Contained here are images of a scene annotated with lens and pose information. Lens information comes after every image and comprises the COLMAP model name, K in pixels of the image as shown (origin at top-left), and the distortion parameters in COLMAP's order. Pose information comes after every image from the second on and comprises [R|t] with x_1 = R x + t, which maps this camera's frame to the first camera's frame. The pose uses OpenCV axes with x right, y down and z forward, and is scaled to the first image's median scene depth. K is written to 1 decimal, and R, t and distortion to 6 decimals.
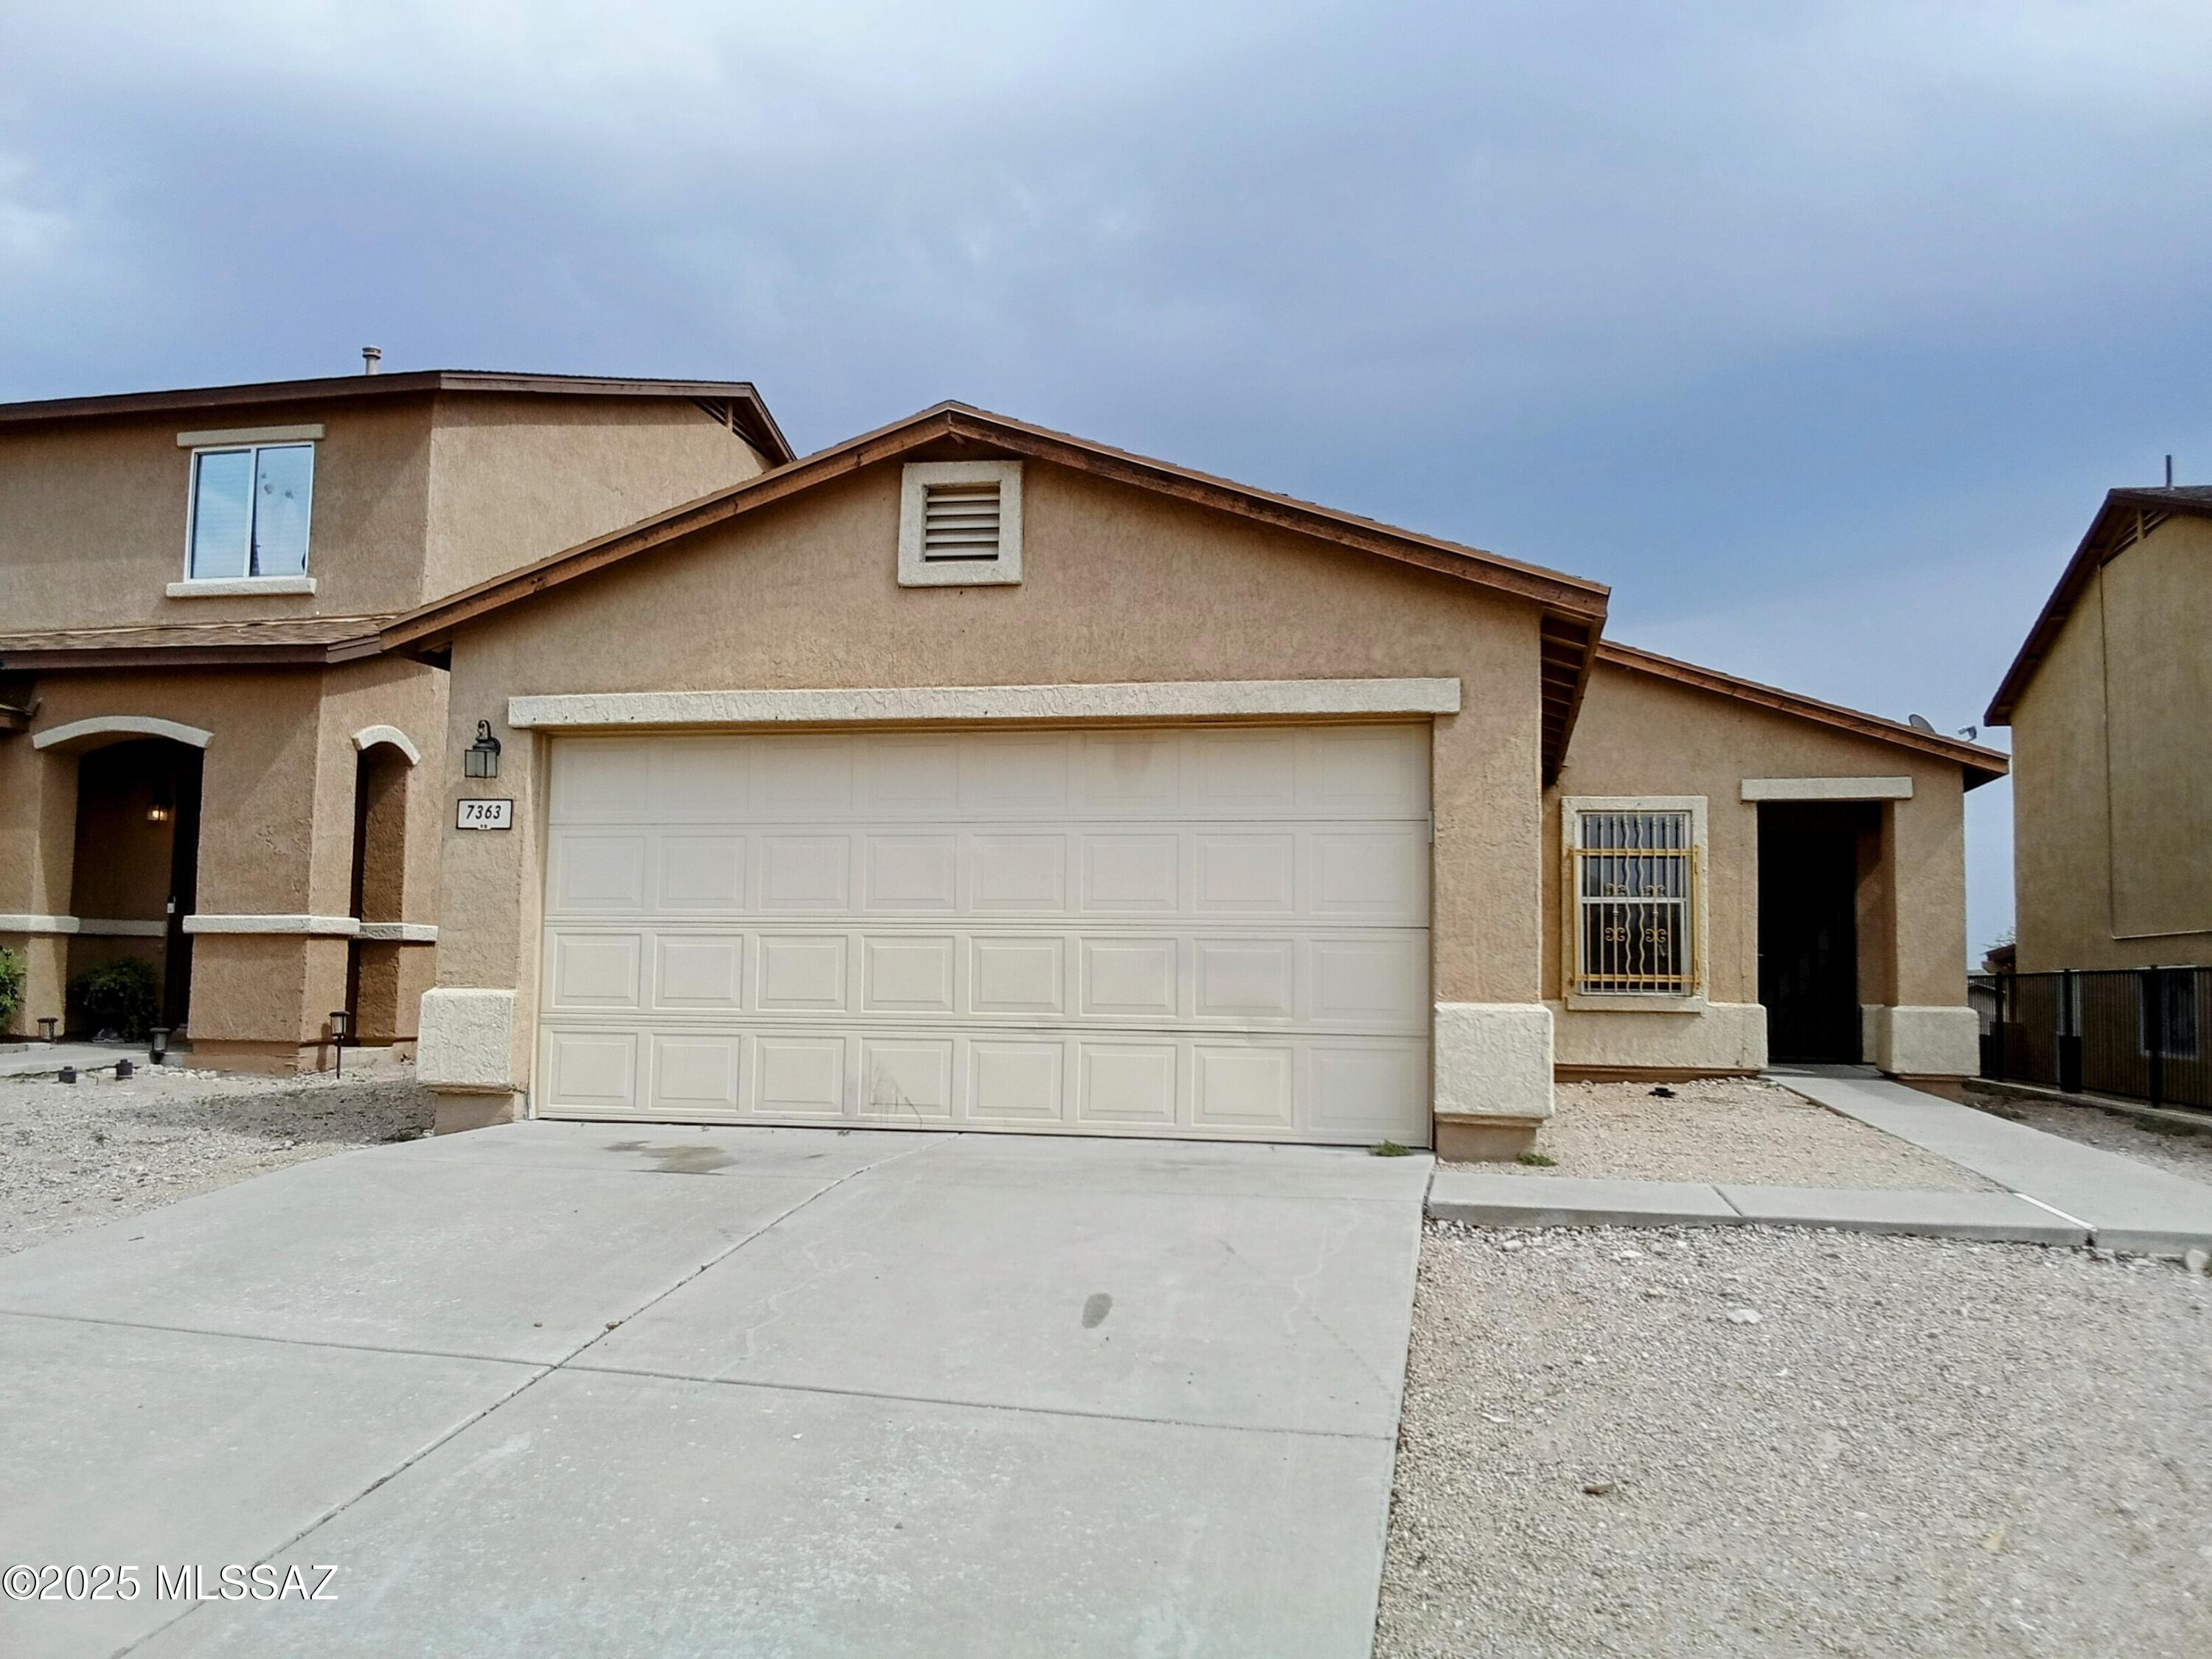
lens RADIAL K [[1733.4, 0, 1110.3], [0, 1733.4, 827.3], [0, 0, 1]] dist [0.025578, -0.035524]
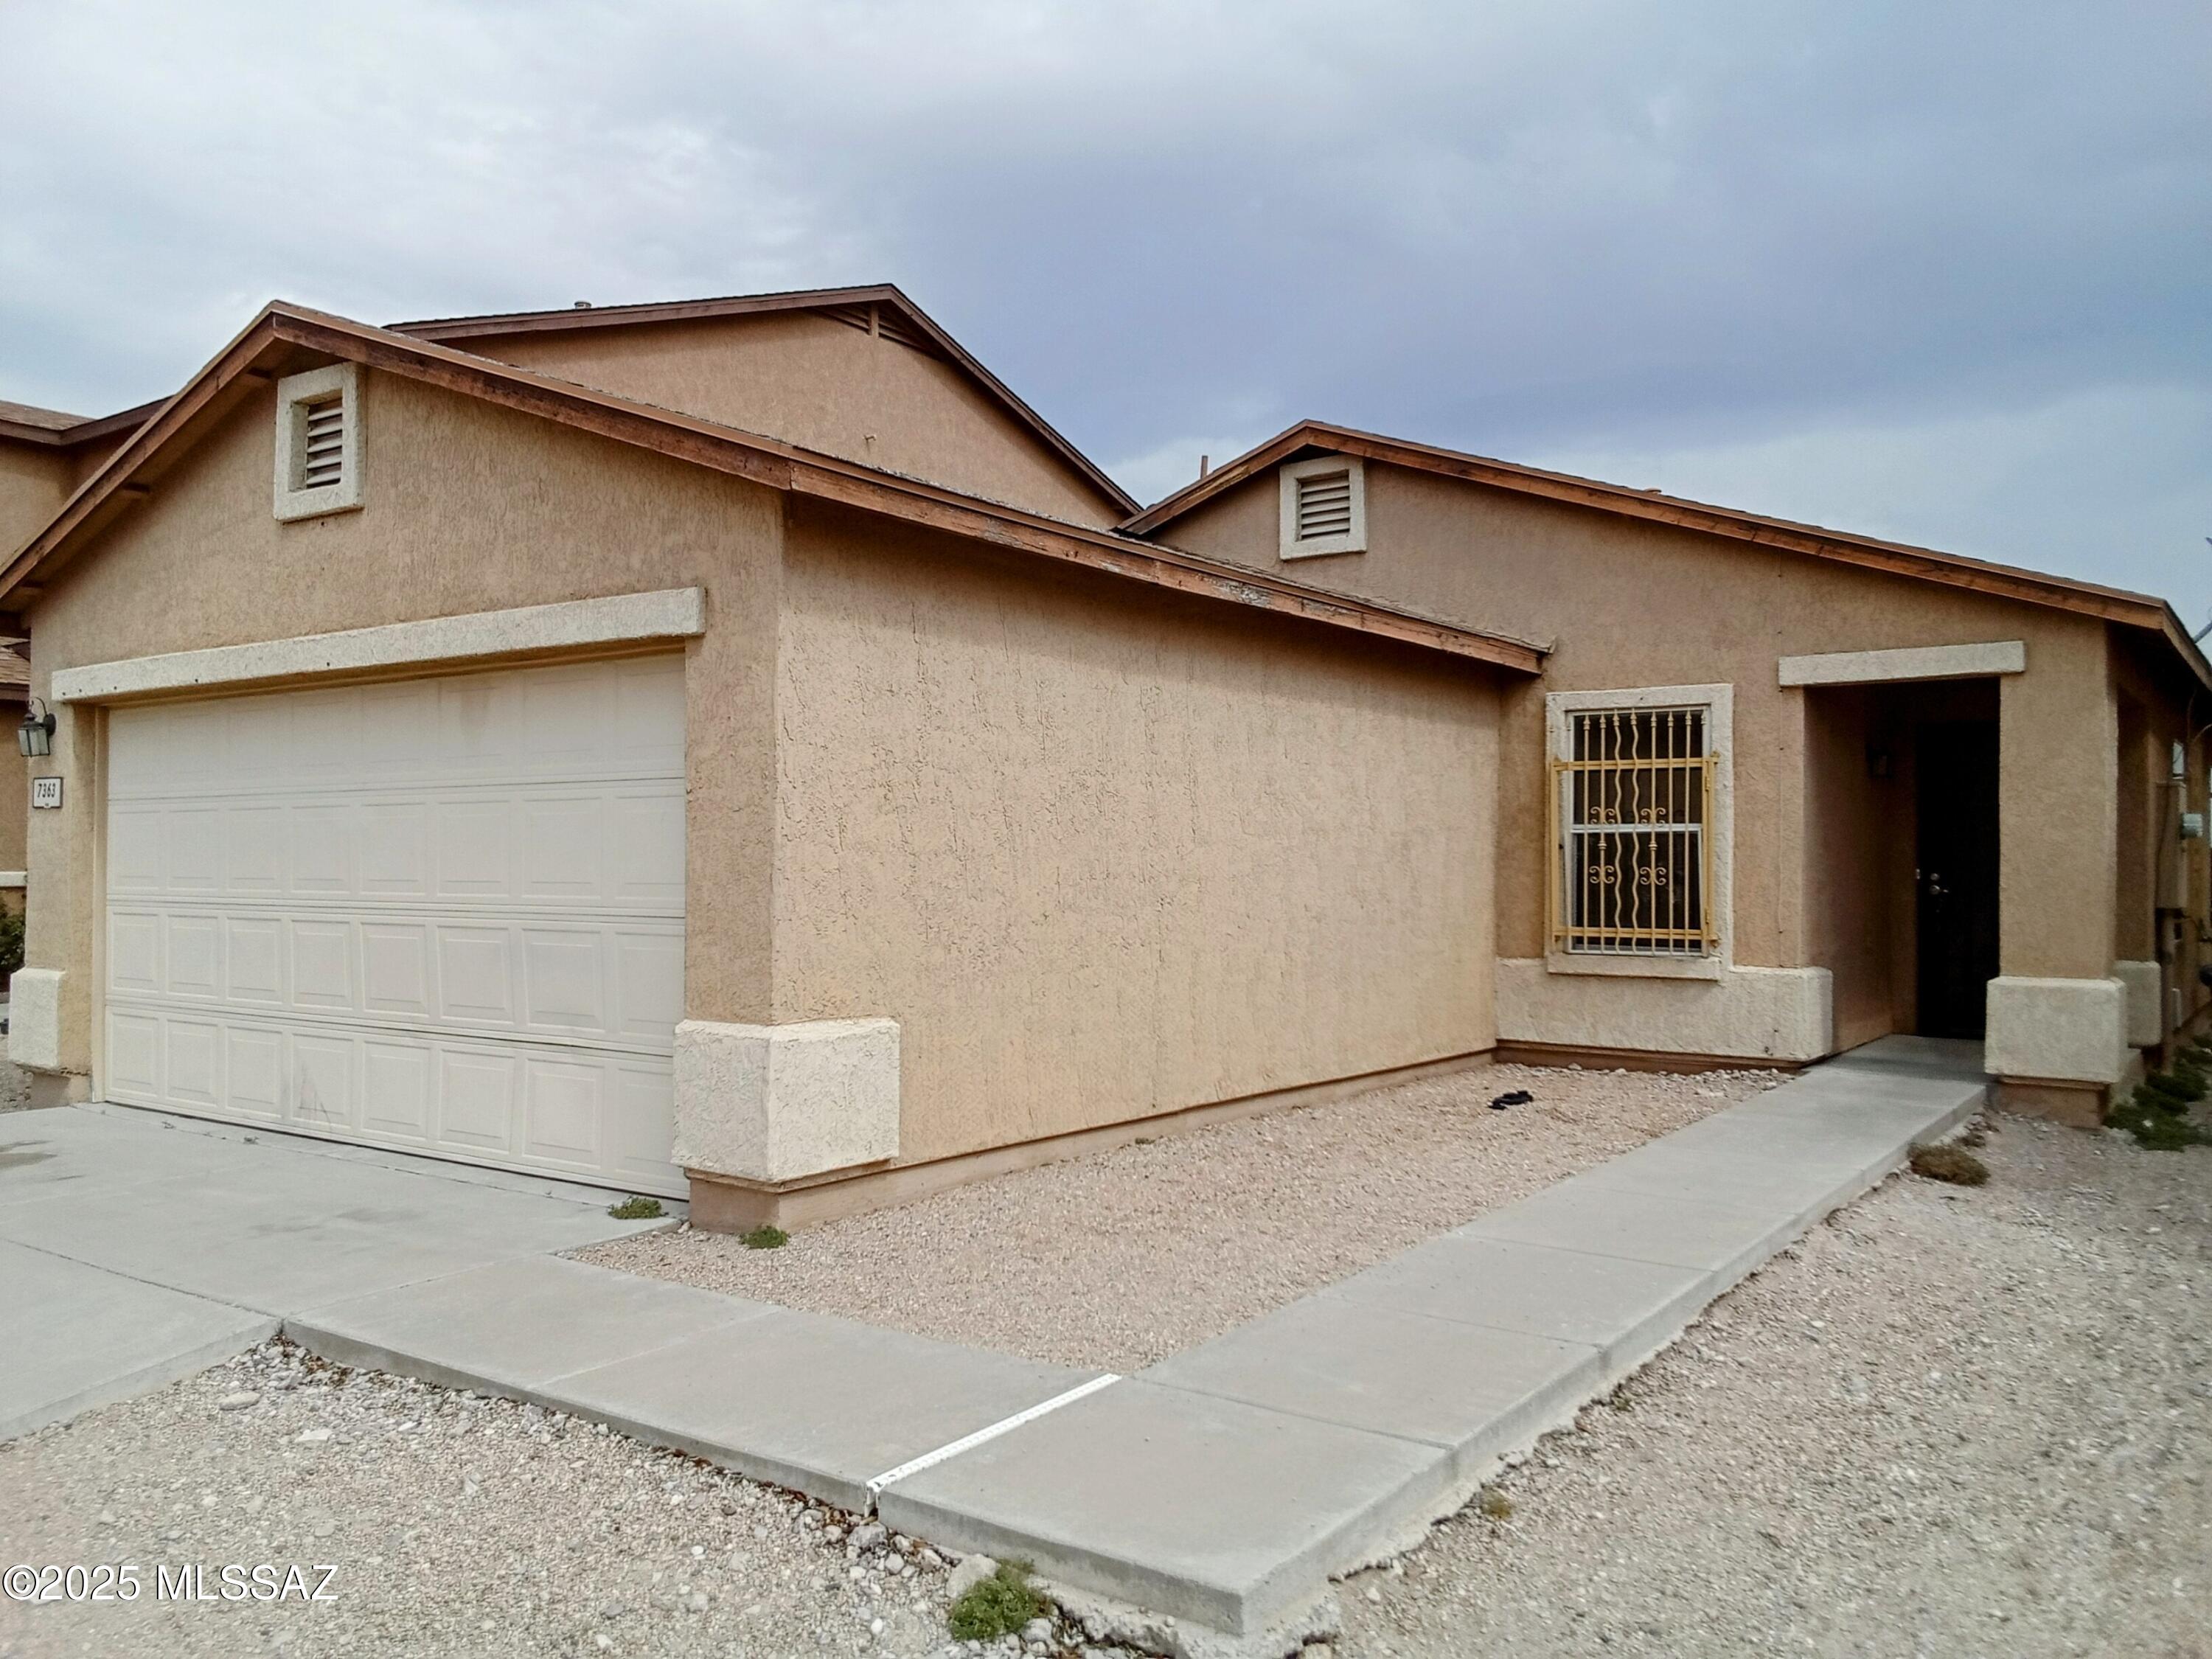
lens RADIAL K [[1733.4, 0, 1111.4], [0, 1733.4, 838.7], [0, 0, 1]] dist [0.025578, -0.035524]
pose [[0.917216, -0.017913, -0.397988, 0.404586], [0.045880, 0.997092, 0.060857, -0.009567], [0.395740, -0.074079, 0.915370, 0.234706]]
